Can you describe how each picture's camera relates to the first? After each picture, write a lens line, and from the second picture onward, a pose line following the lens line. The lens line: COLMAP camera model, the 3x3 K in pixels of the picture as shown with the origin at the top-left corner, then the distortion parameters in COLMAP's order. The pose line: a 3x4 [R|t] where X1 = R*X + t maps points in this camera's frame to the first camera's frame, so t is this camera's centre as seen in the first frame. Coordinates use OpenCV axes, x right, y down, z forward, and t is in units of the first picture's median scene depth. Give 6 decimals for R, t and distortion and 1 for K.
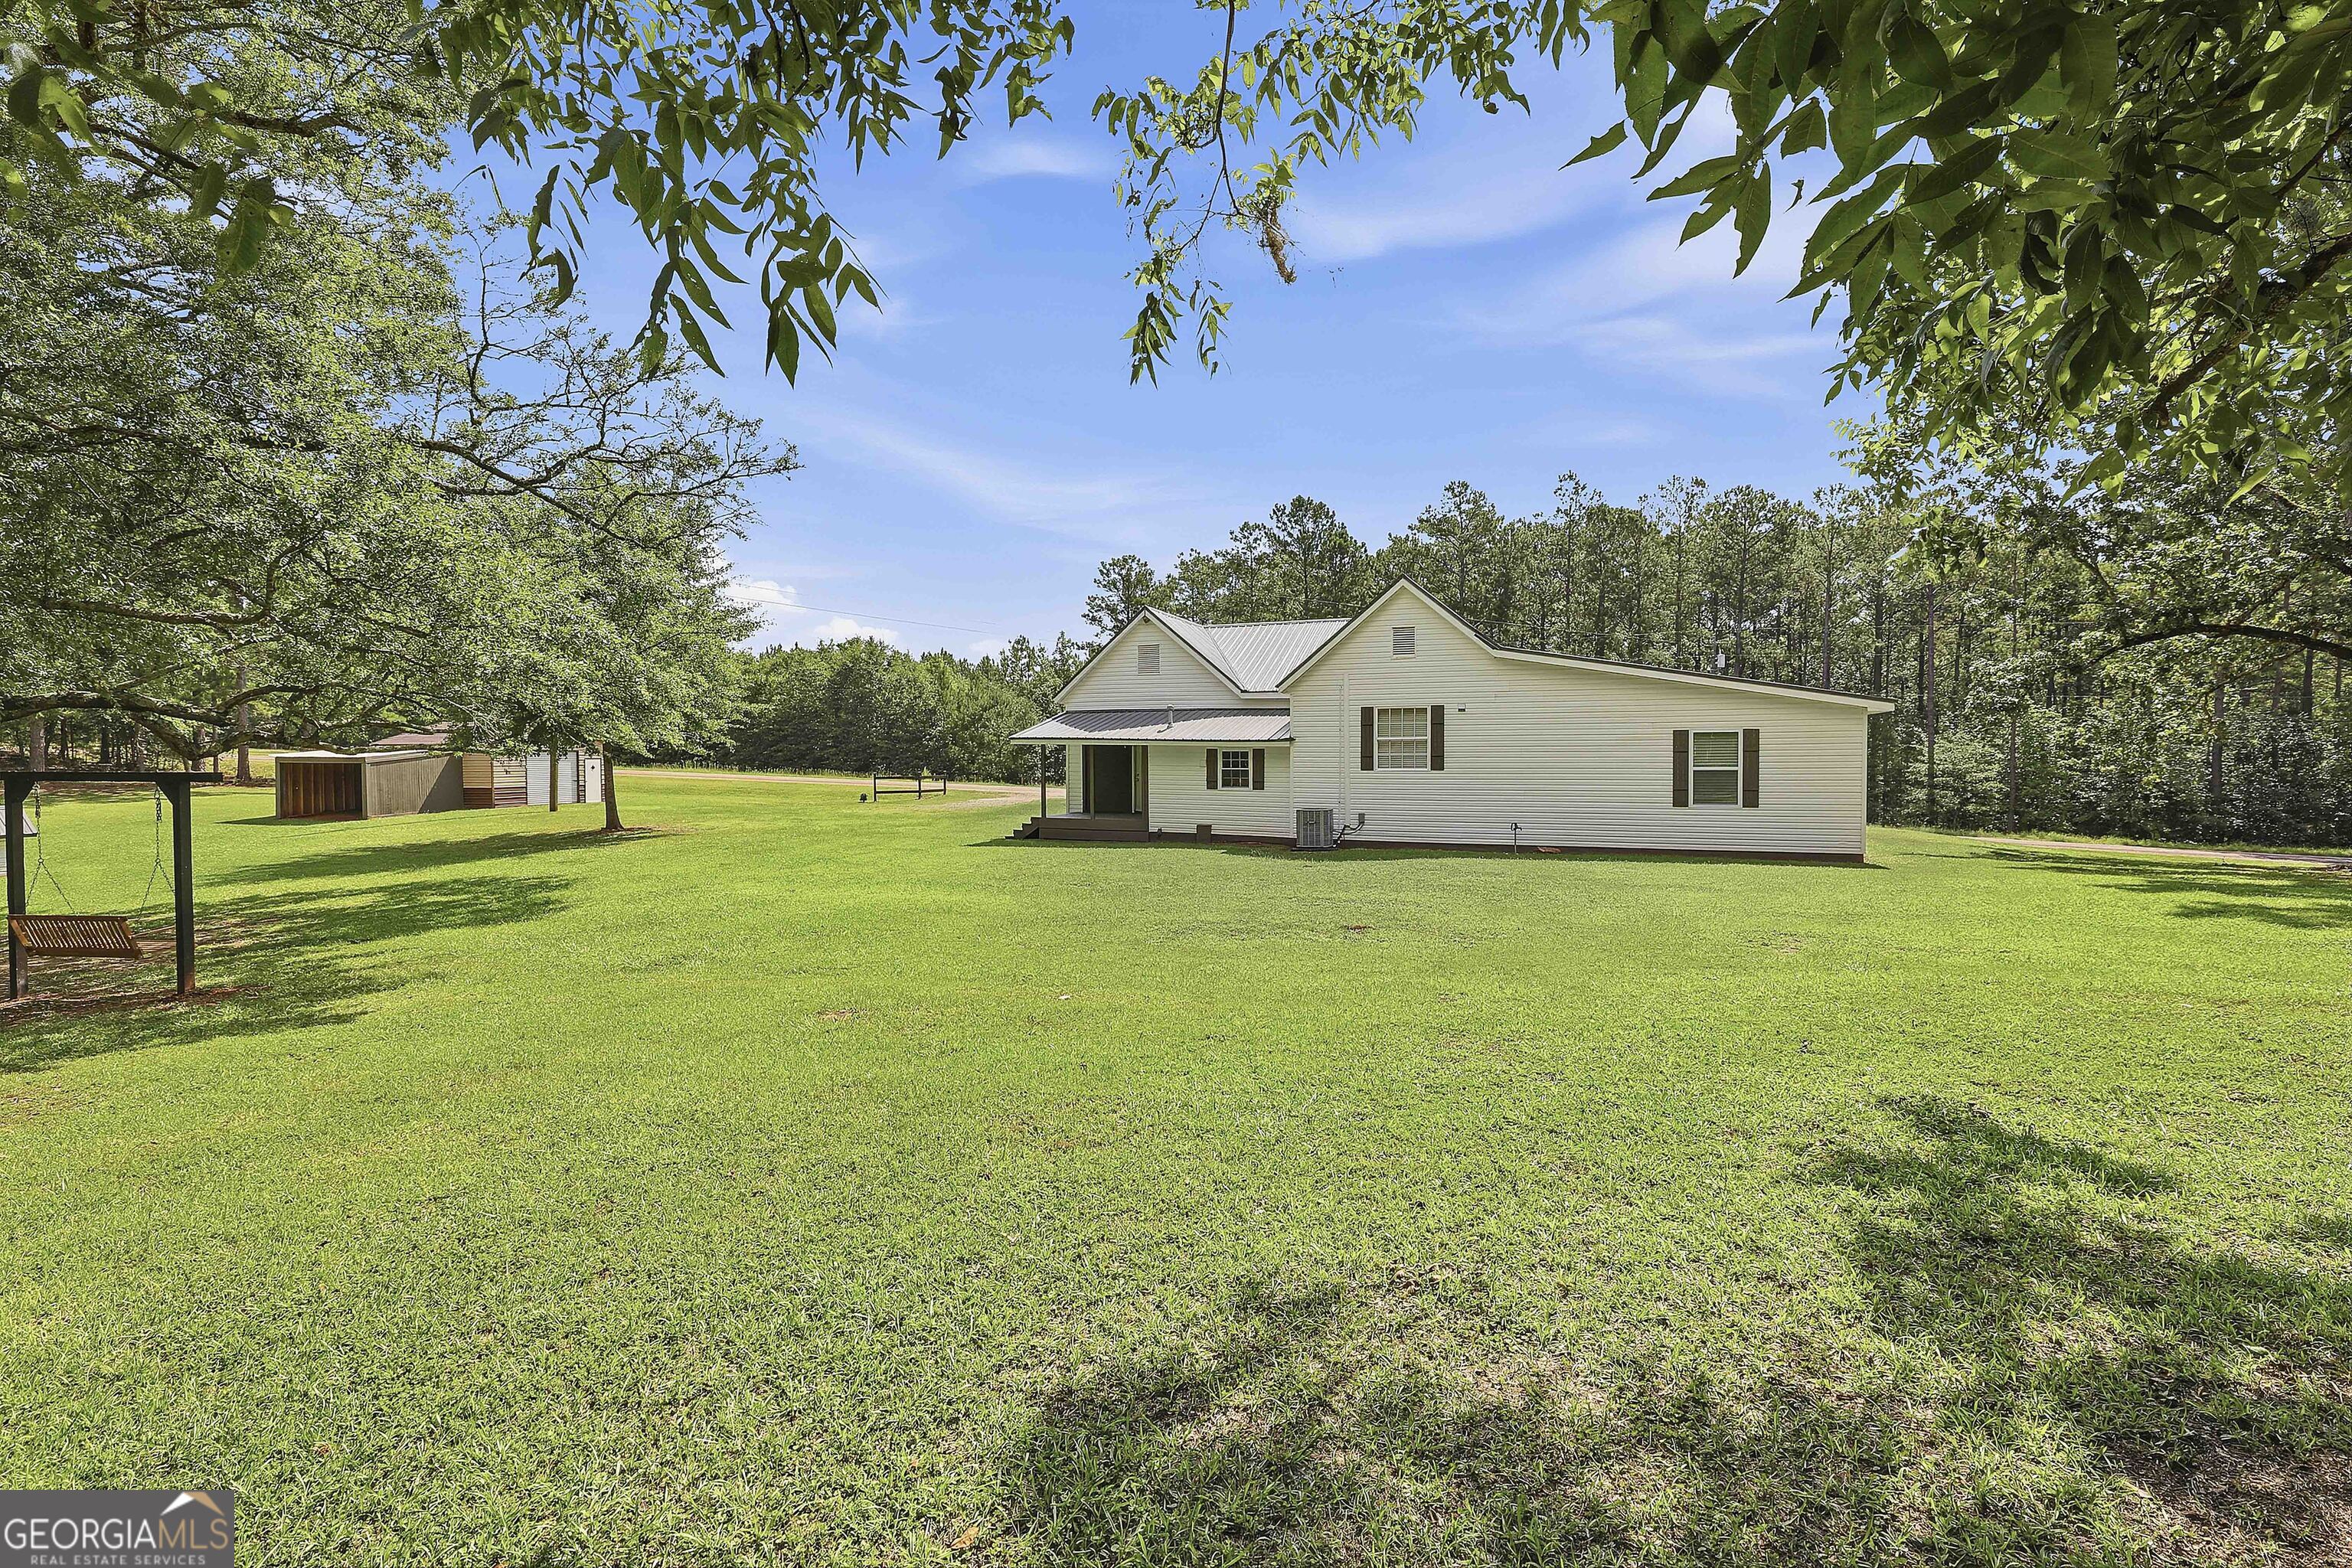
lens RADIAL K [[1050.6, 0, 1171.6], [0, 1050.6, 792.6], [0, 0, 1]] dist [-0.005899, 0.000905]
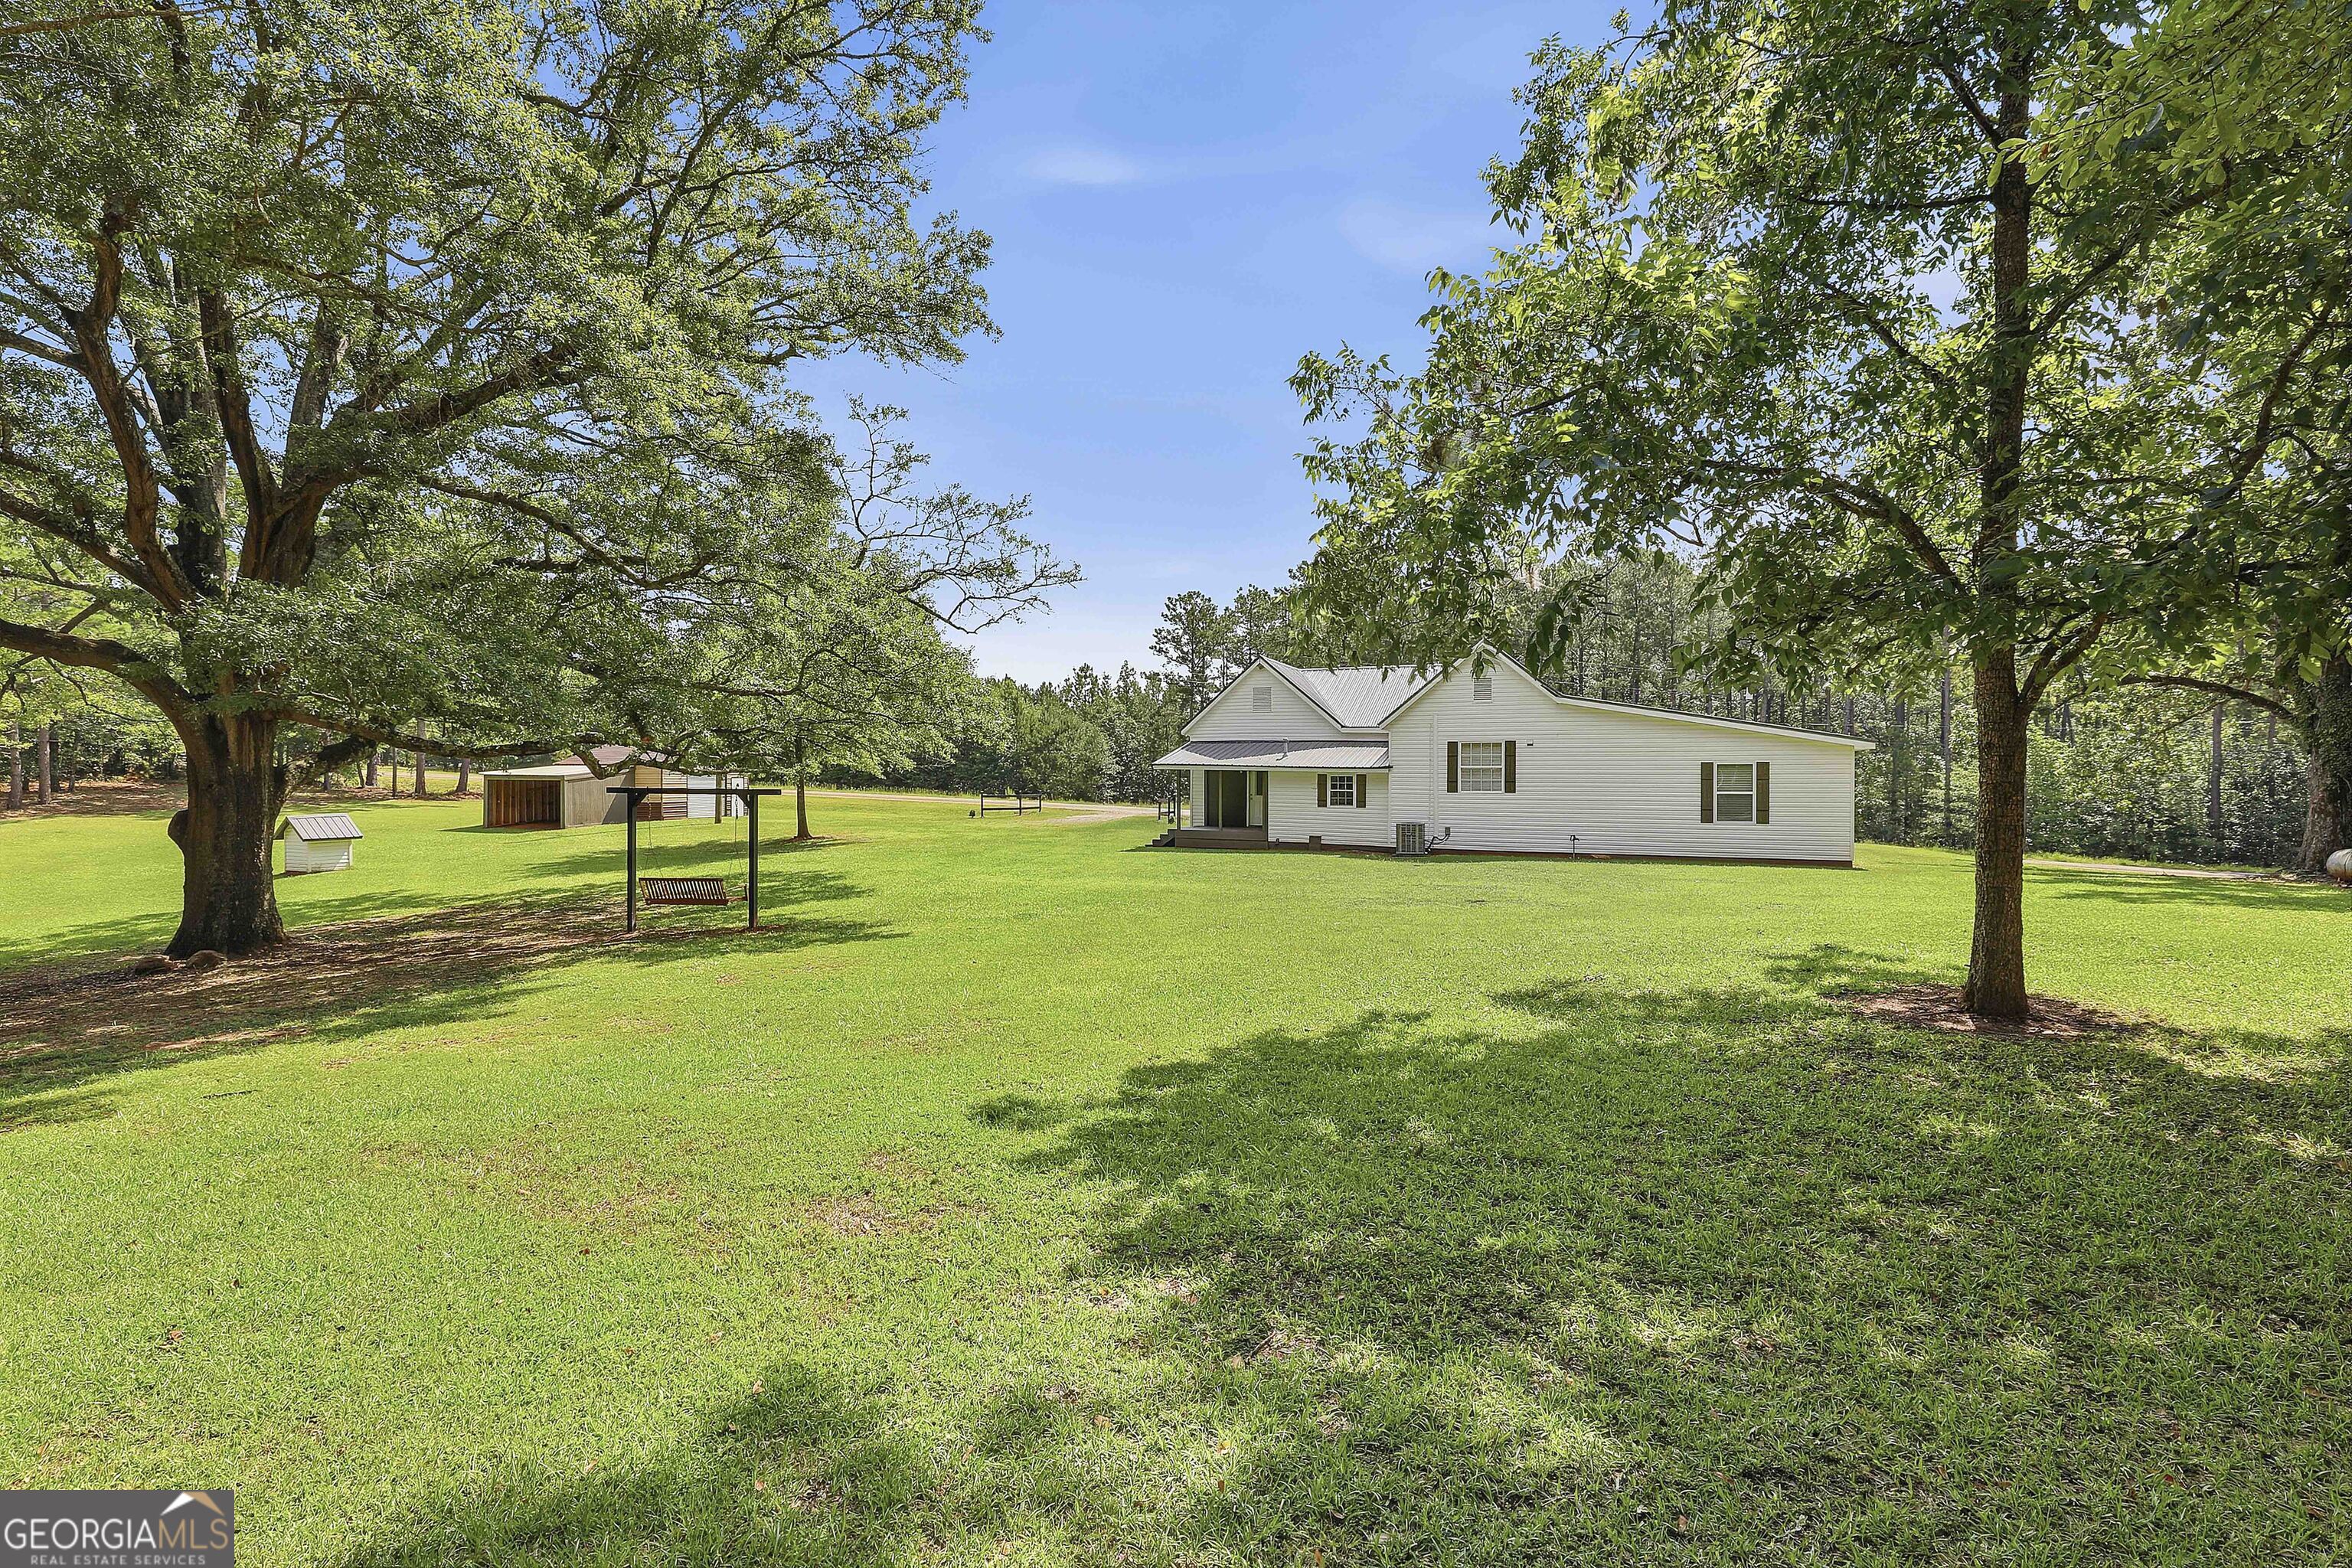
lens RADIAL K [[1050.6, 0, 1174.3], [0, 1050.6, 787.8], [0, 0, 1]] dist [-0.005899, 0.000905]
pose [[0.999681, 0.006347, -0.024462, -0.089700], [-0.006934, 0.999688, -0.023993, 0.004442], [0.024302, 0.024155, 0.999413, -0.199511]]
